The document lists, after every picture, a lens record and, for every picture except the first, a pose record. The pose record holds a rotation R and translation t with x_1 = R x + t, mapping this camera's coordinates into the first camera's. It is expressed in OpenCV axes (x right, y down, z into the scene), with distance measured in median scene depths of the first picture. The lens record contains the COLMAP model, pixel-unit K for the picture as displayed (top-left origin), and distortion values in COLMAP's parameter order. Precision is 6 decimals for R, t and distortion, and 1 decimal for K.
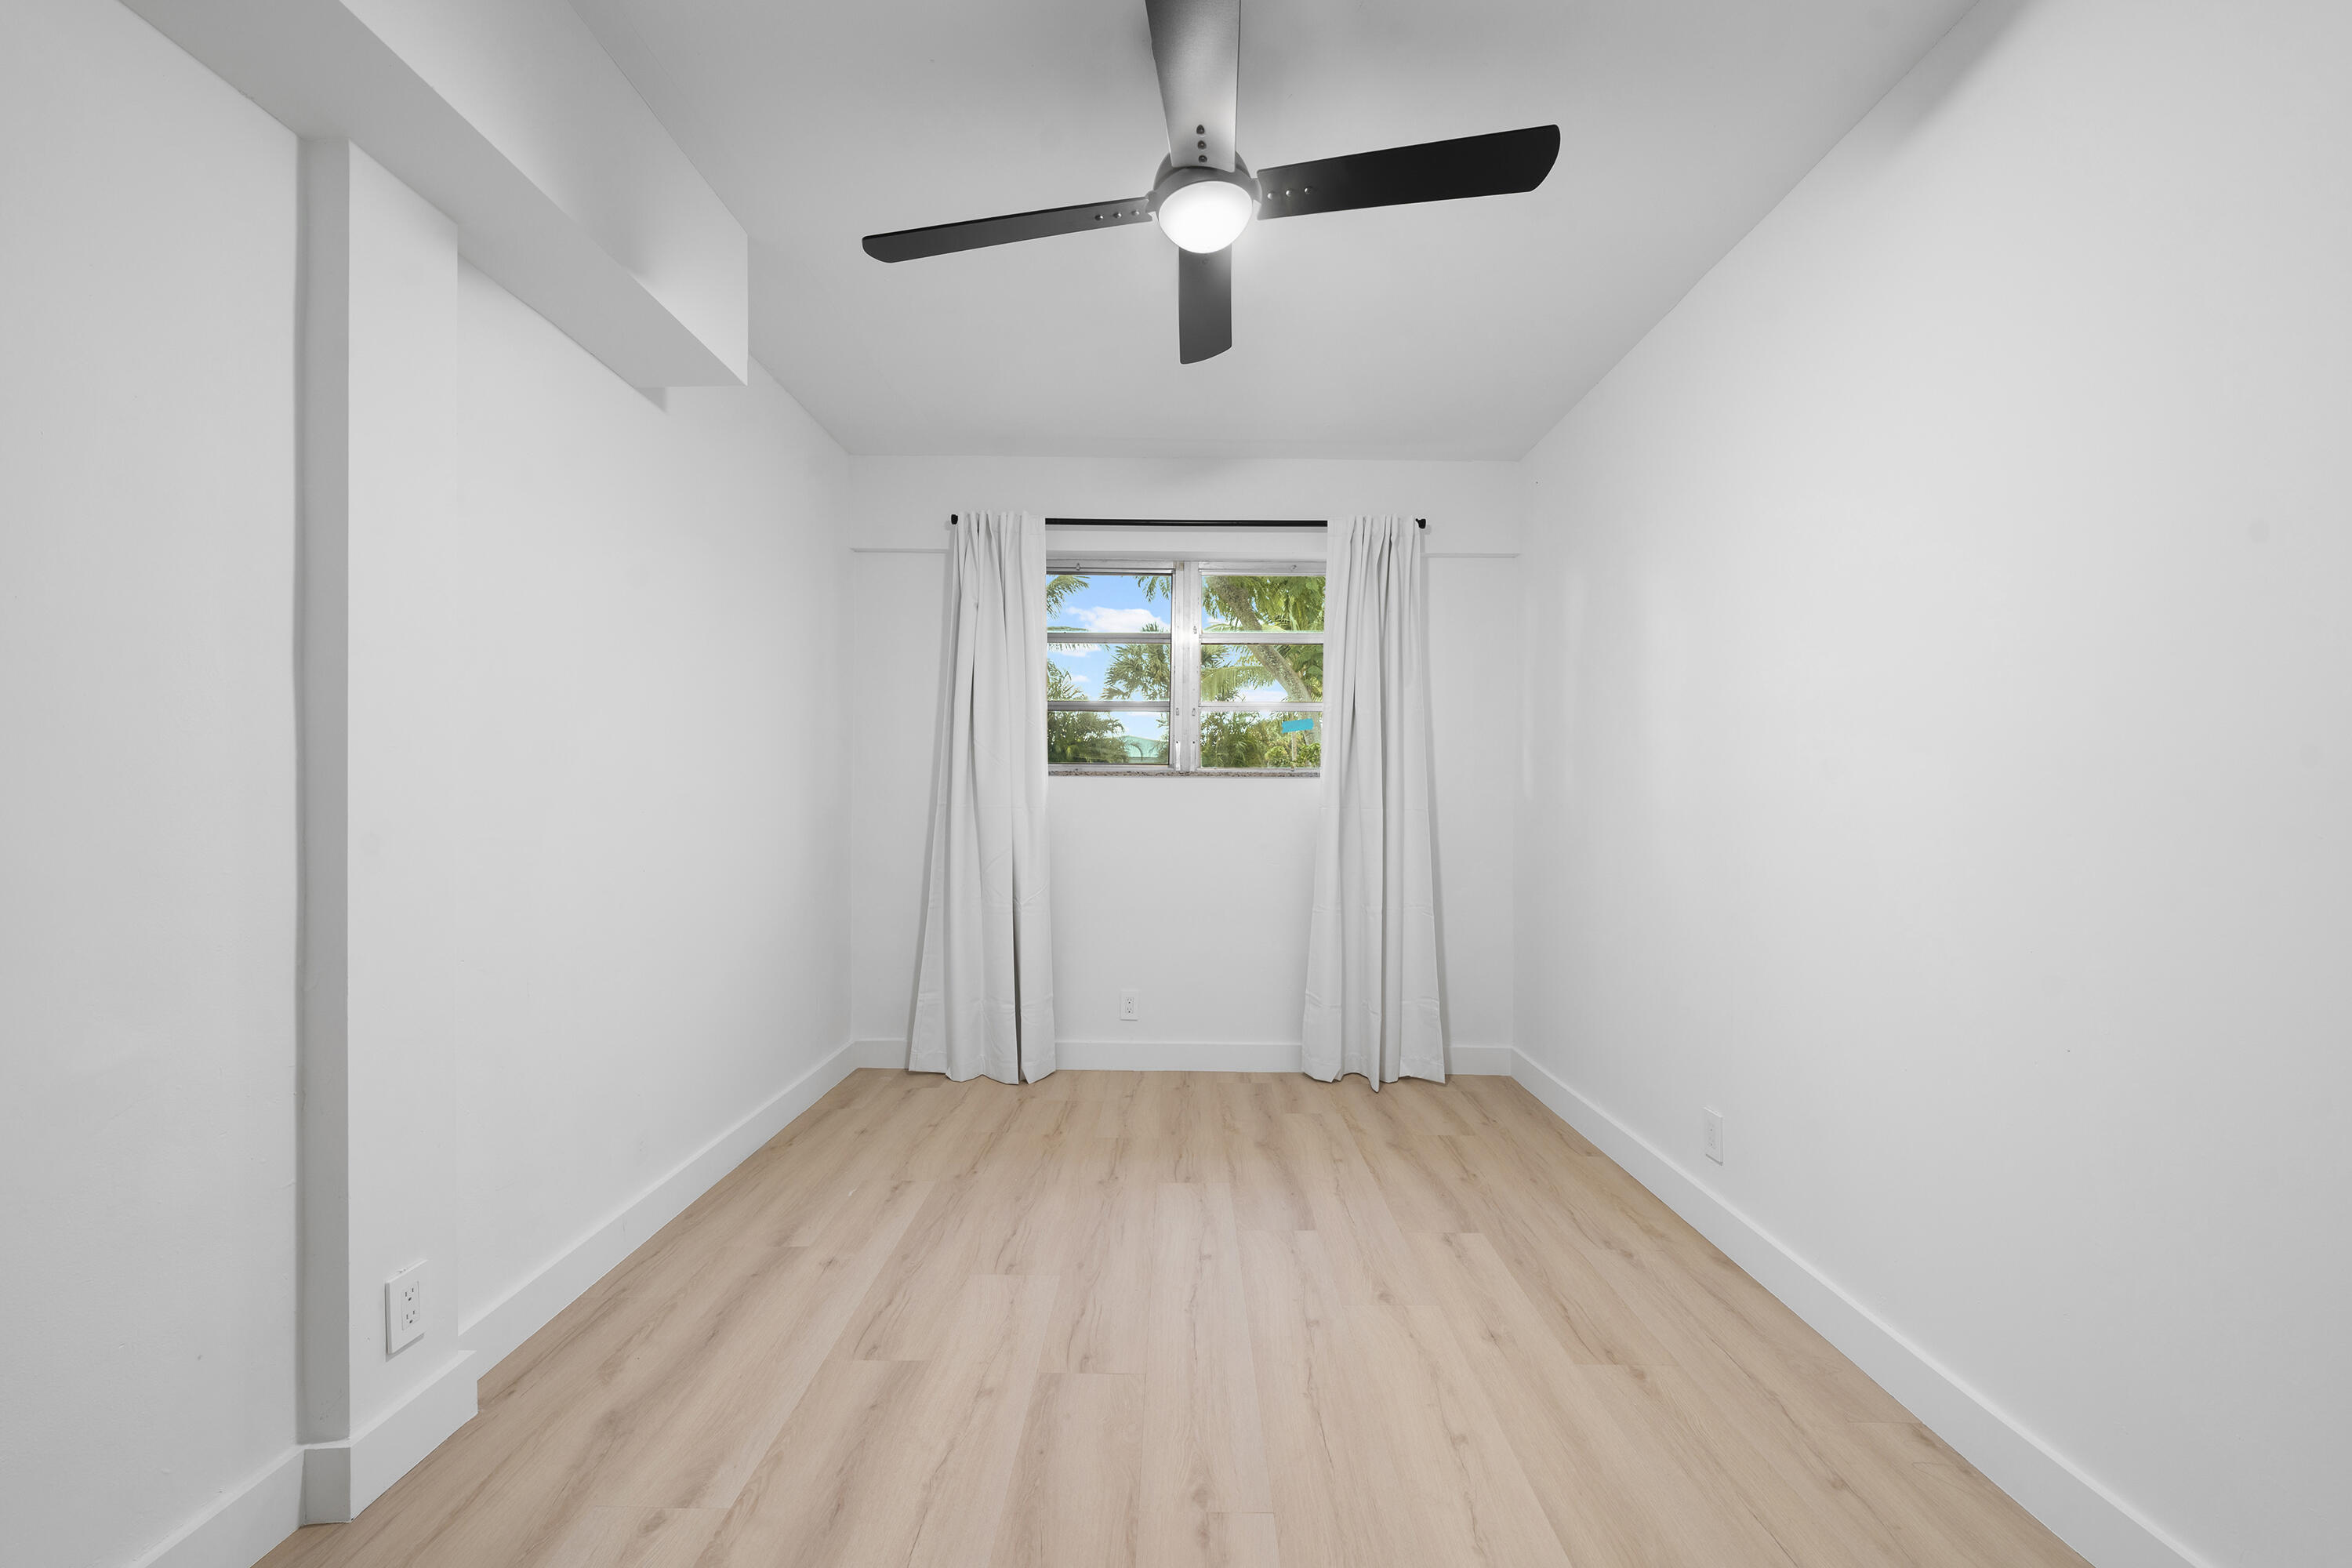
lens RADIAL K [[861.1, 0, 1178.4], [0, 861.1, 791.2], [0, 0, 1]] dist [-0.001182, -0.000257]
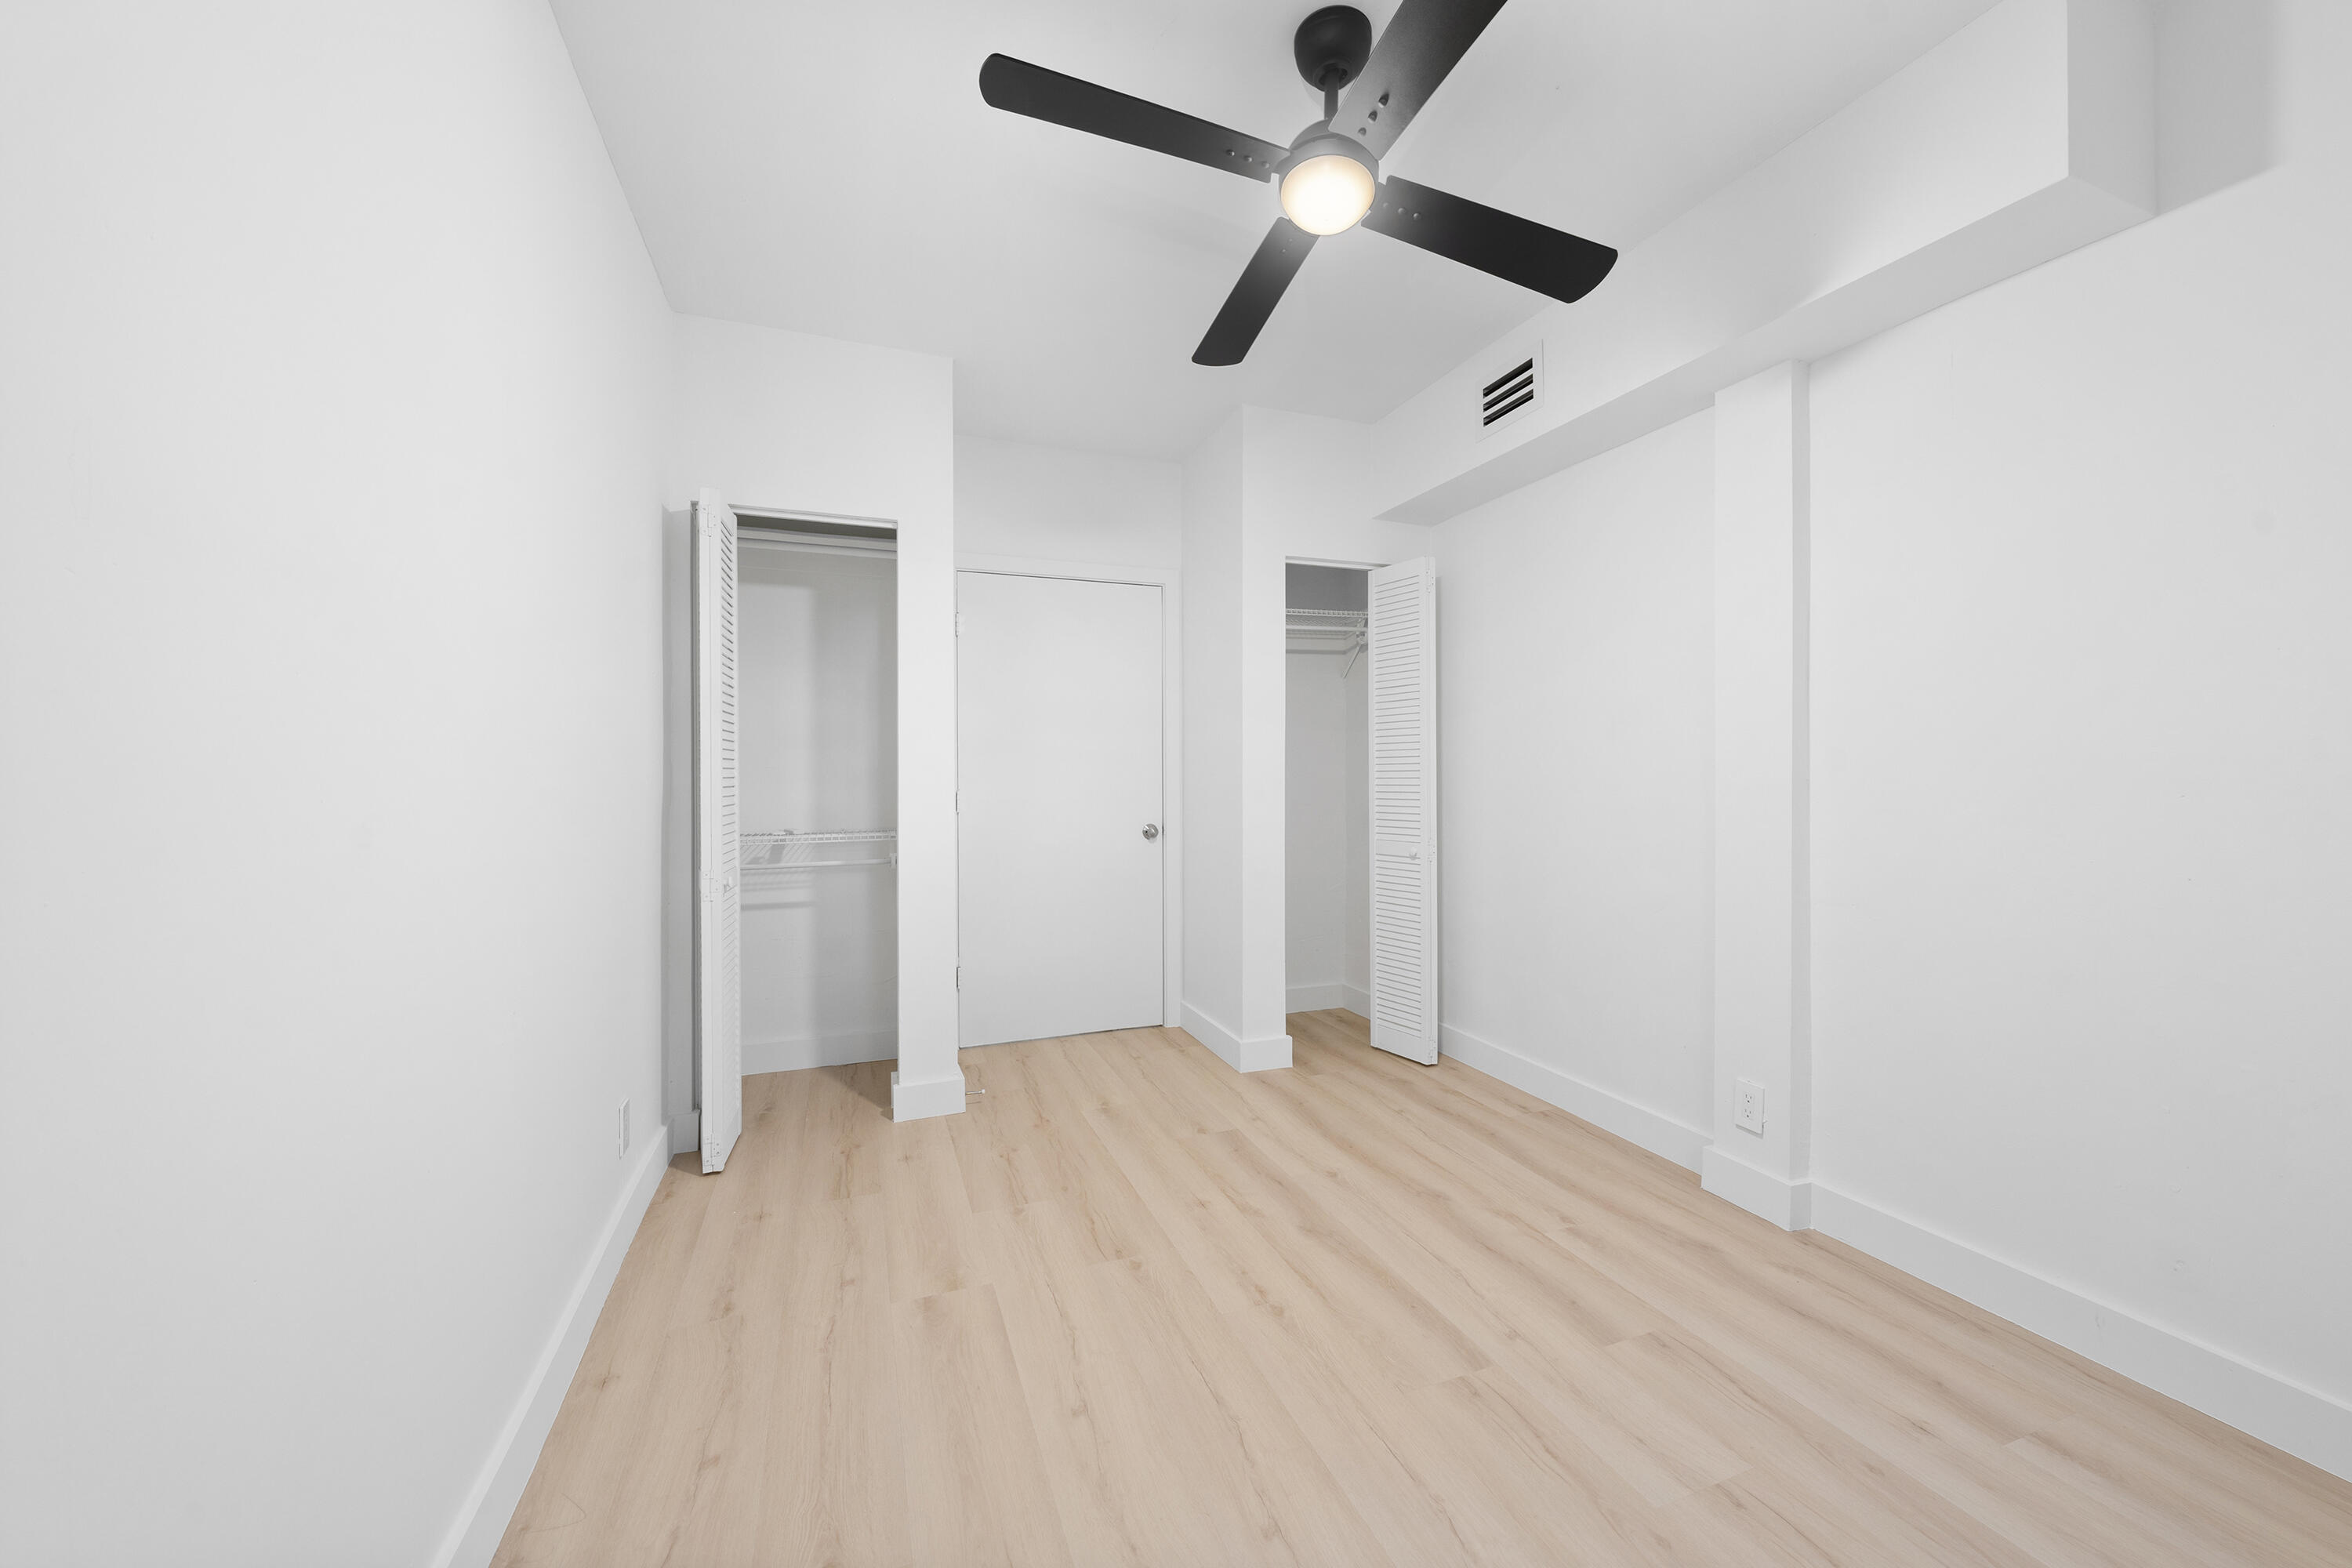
lens RADIAL K [[861.1, 0, 1178.4], [0, 861.1, 791.2], [0, 0, 1]] dist [-0.001182, -0.000257]
pose [[-0.933037, 0.003177, -0.359766, 0.503385], [-0.001169, 0.999929, 0.011860, 0.016994], [0.359778, 0.011486, -0.932967, 1.716161]]
